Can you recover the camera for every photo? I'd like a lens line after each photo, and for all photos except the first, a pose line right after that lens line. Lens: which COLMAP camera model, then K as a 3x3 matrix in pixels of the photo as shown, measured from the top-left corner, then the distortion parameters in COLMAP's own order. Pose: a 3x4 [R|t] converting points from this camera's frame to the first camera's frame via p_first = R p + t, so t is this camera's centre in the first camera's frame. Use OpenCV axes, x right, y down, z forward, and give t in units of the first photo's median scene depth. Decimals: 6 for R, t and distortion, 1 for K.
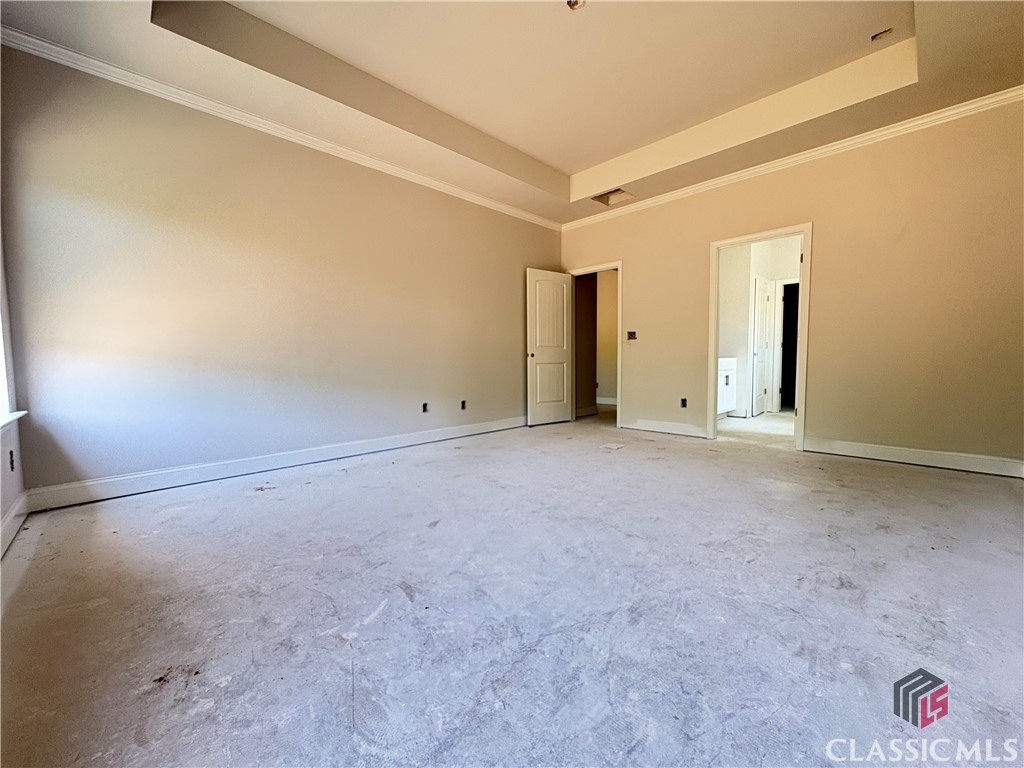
lens RADIAL K [[409.3, 0, 512.0], [0, 409.3, 384.0], [0, 0, 1]] dist [-0.009927, 0.000026]
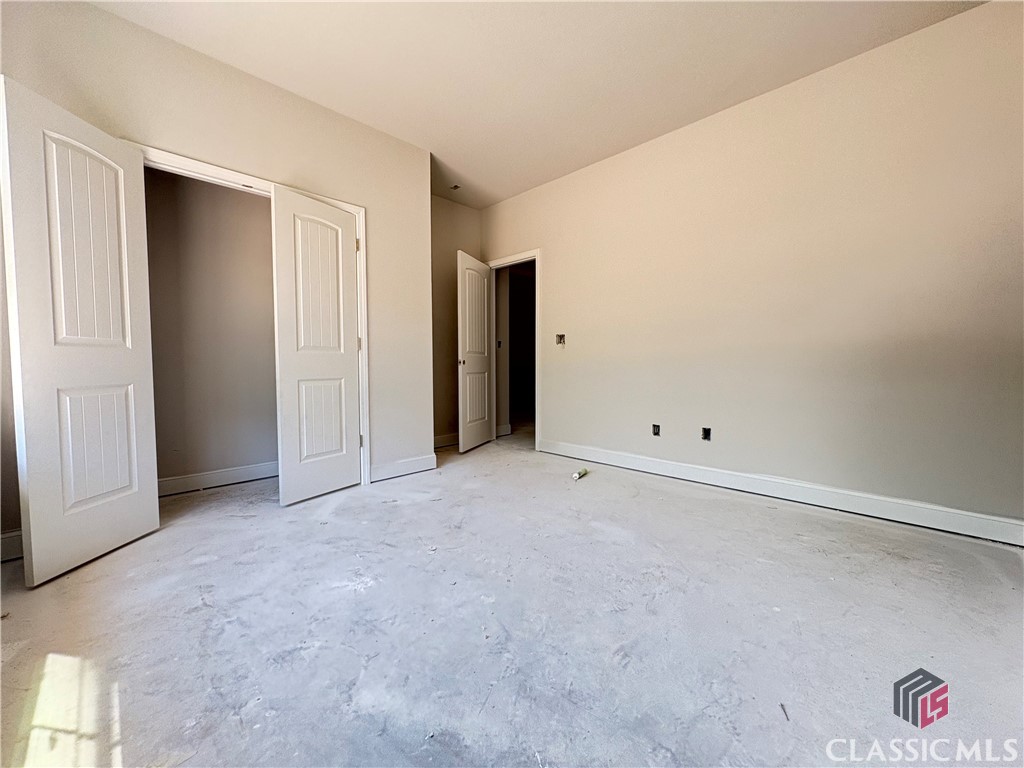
lens RADIAL K [[409.3, 0, 512.0], [0, 409.3, 384.0], [0, 0, 1]] dist [-0.009927, 0.000026]
pose [[0.999988, 0.001124, 0.004741, 0.199723], [-0.001057, 0.999900, -0.014116, -0.015515], [-0.004756, 0.014110, 0.999889, 0.171832]]
